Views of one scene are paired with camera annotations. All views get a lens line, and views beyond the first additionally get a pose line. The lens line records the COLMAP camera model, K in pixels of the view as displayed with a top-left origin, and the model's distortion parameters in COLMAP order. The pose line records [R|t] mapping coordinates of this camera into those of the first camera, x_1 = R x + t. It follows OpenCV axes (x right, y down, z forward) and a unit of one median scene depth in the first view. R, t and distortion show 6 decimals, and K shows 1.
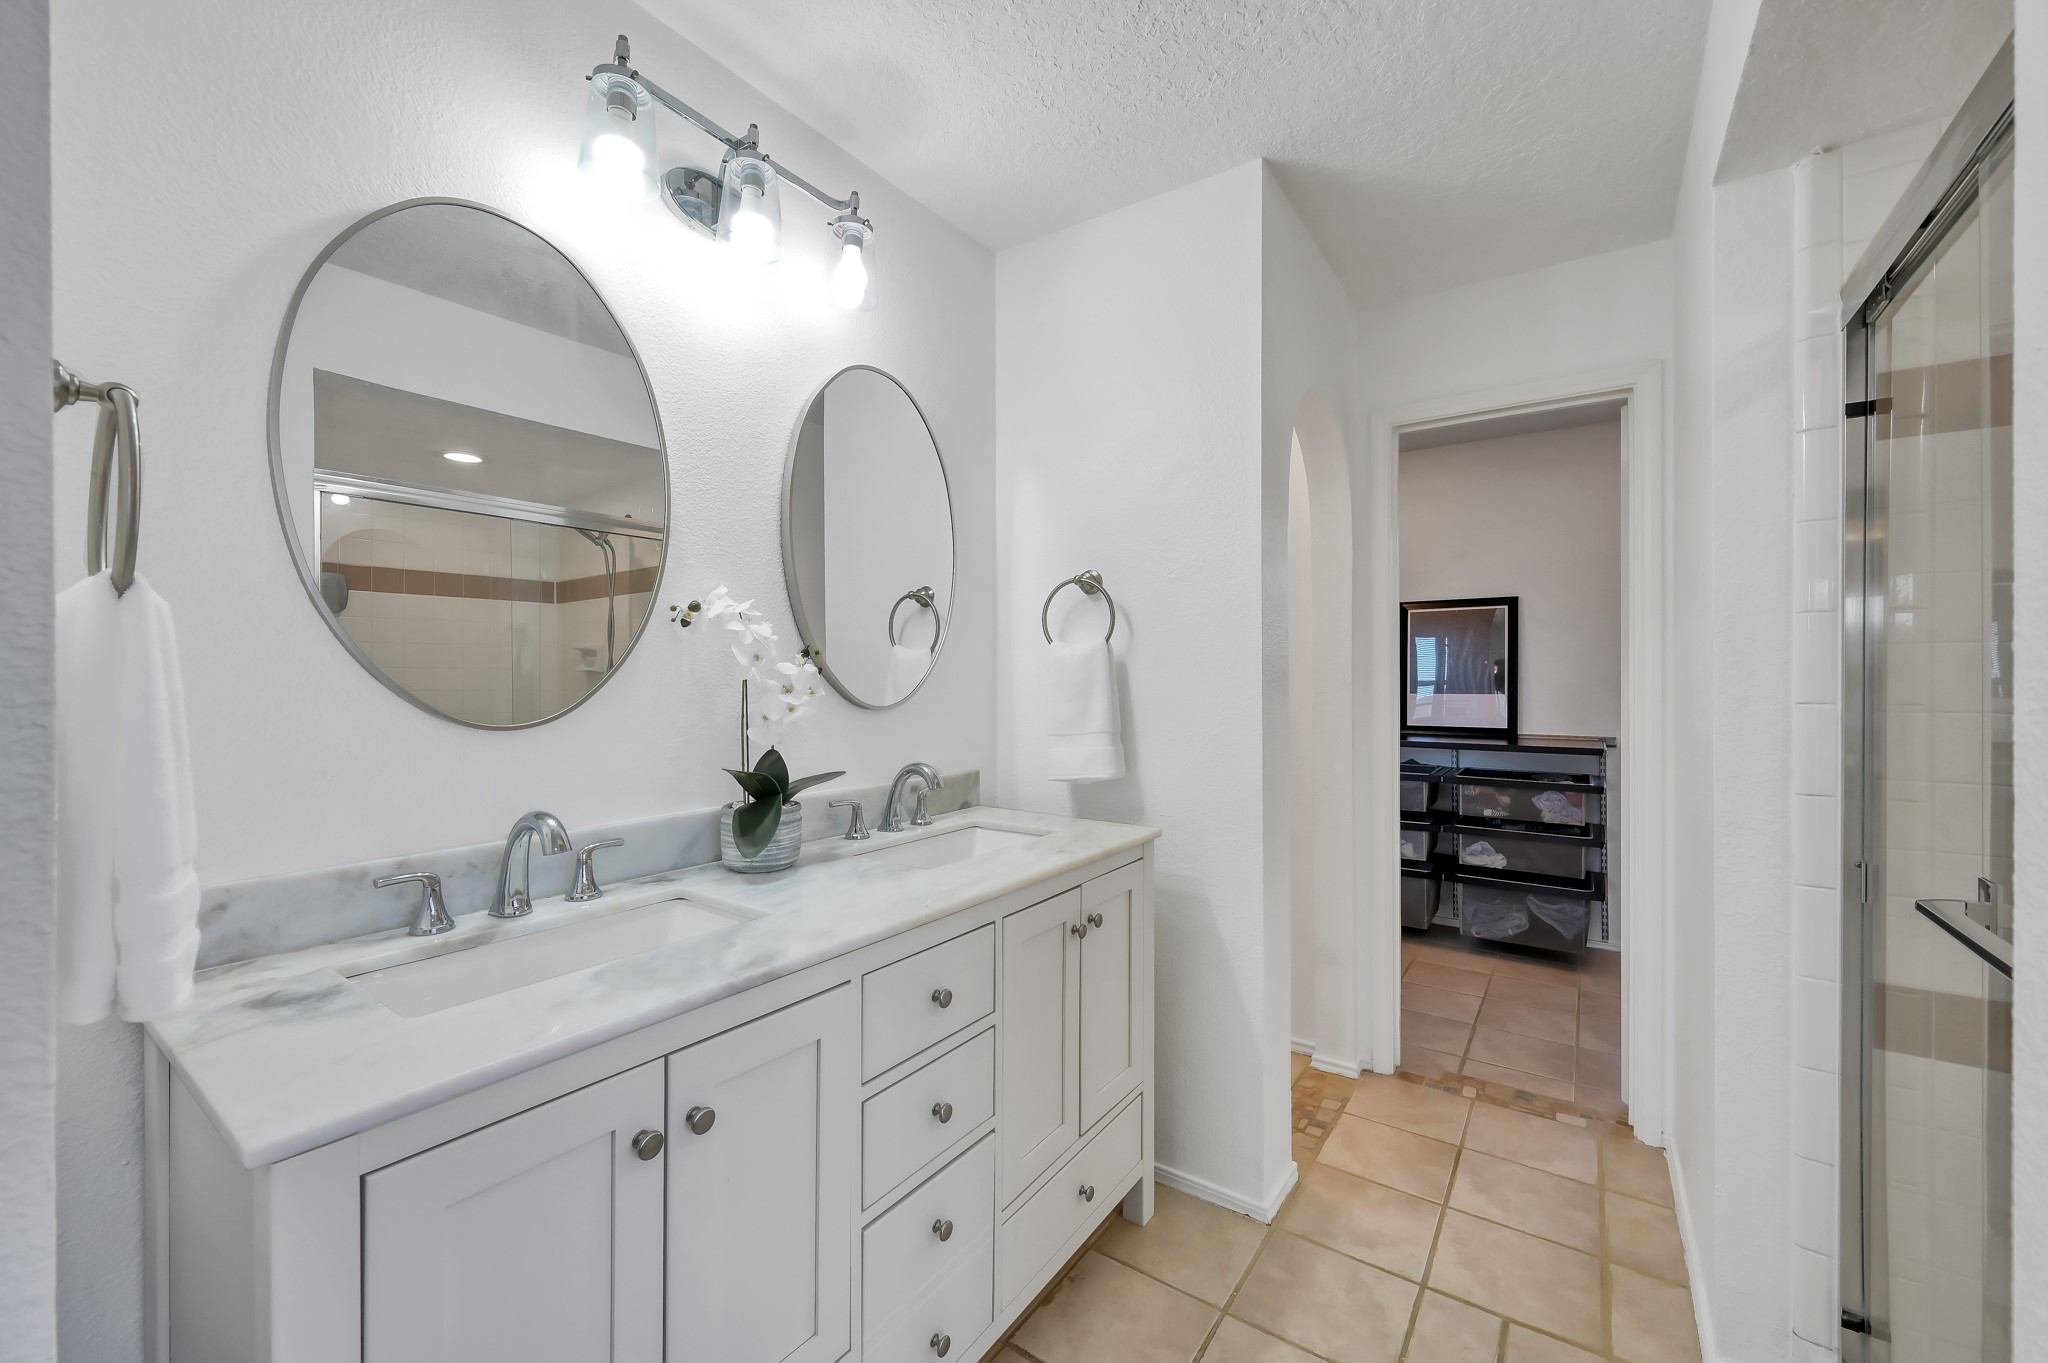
lens RADIAL K [[804.6, 0, 1035.2], [0, 804.6, 681.1], [0, 0, 1]] dist [0.002164, 0.000070]
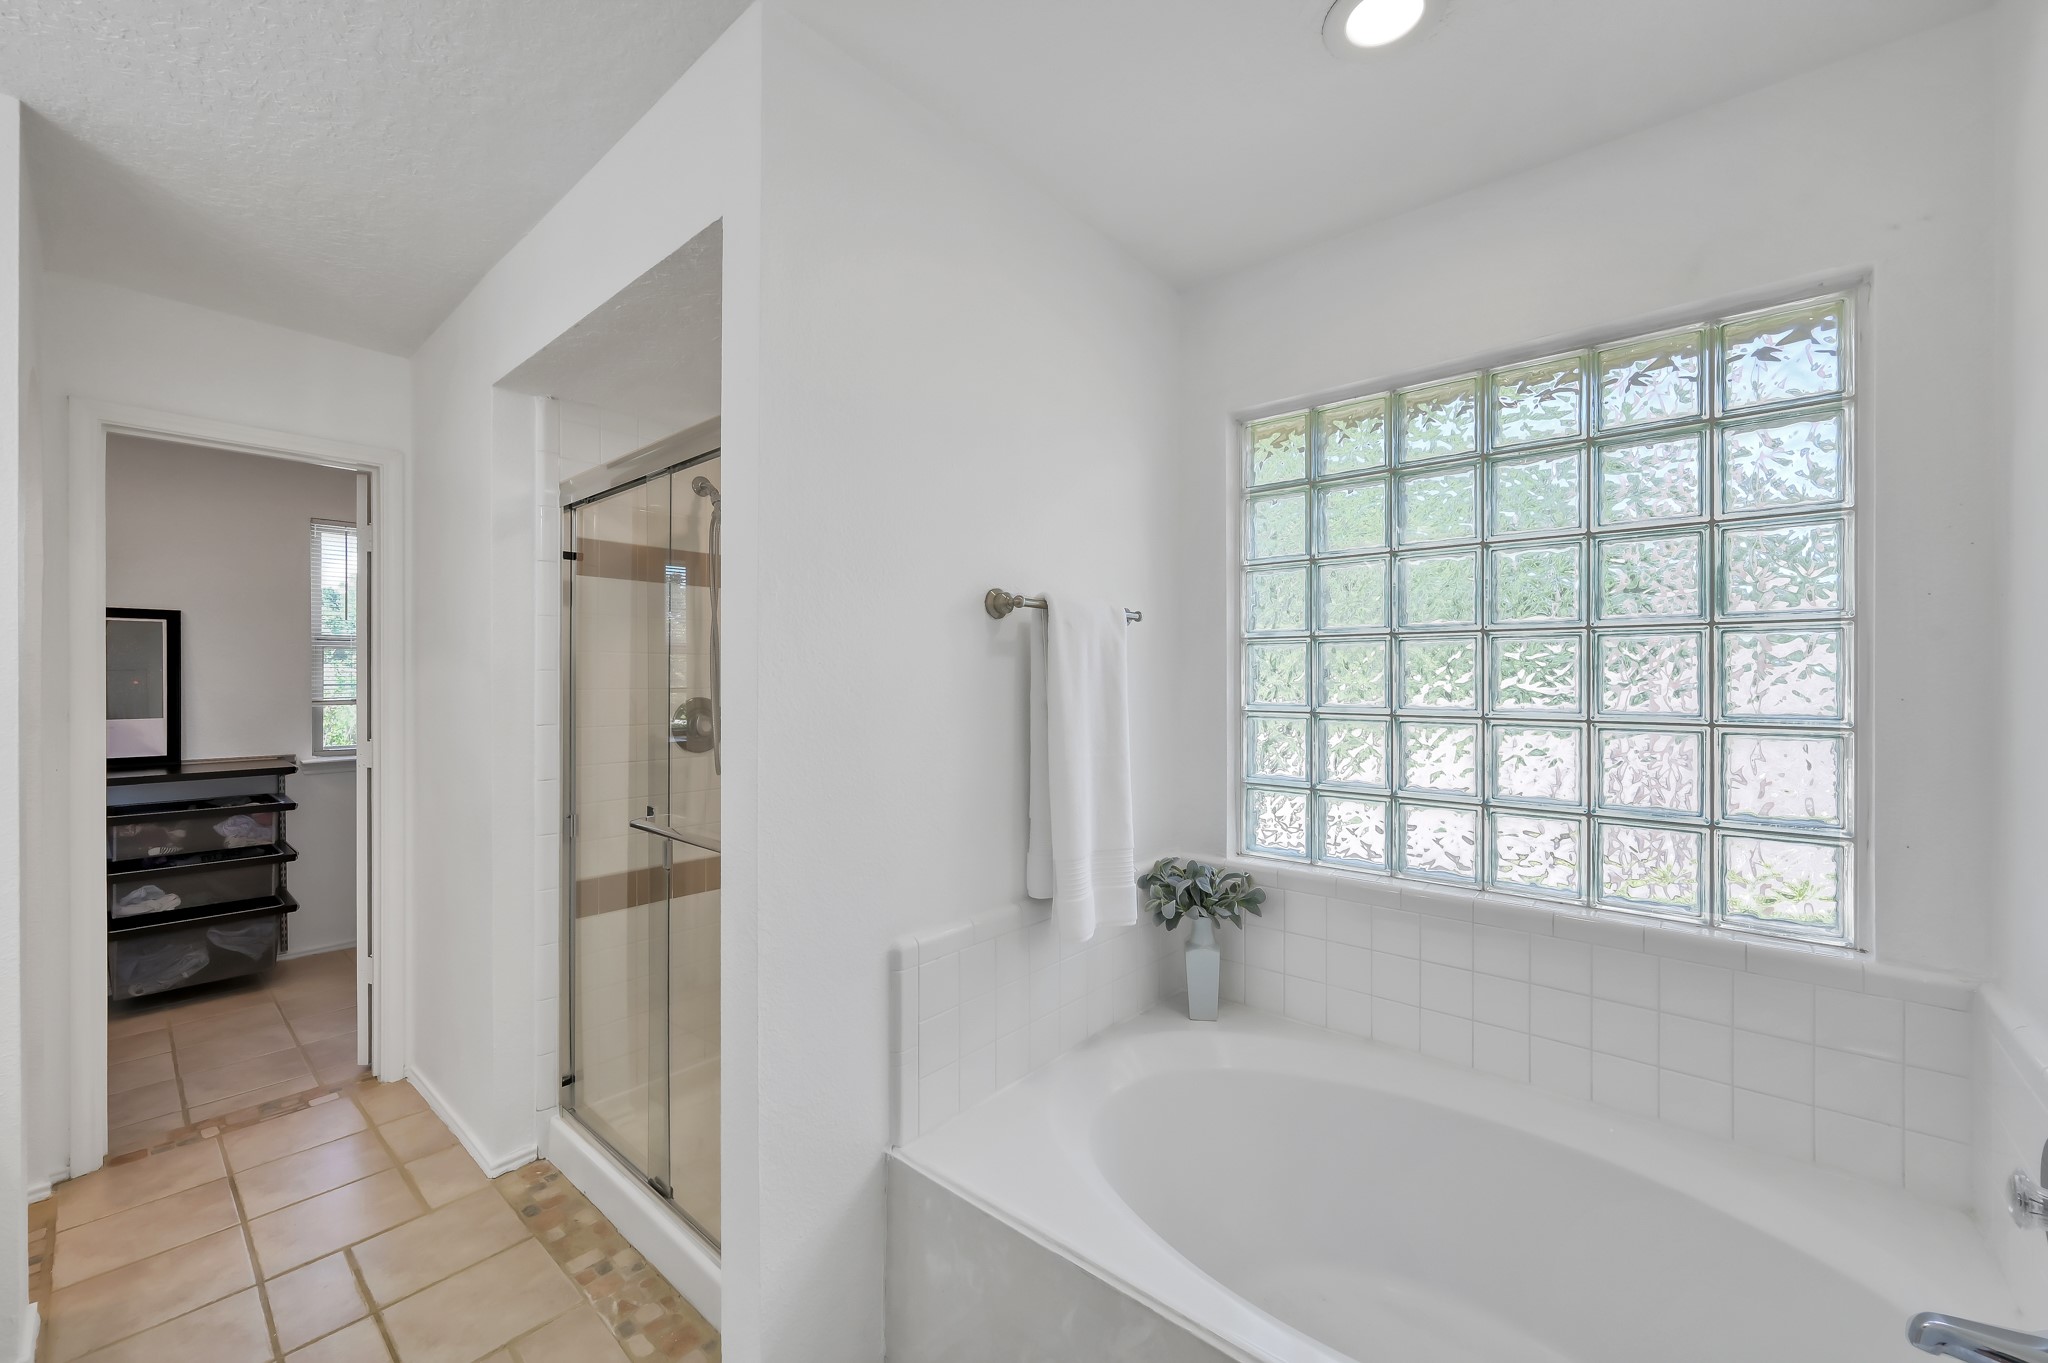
lens RADIAL K [[811.1, 0, 1018.9], [0, 811.1, 673.8], [0, 0, 1]] dist [0.000124, -0.000111]
pose [[0.117193, 0.005509, 0.993094, -0.310292], [0.006609, 0.999958, -0.006327, -0.031803], [-0.993087, 0.007305, 0.117152, -0.089019]]
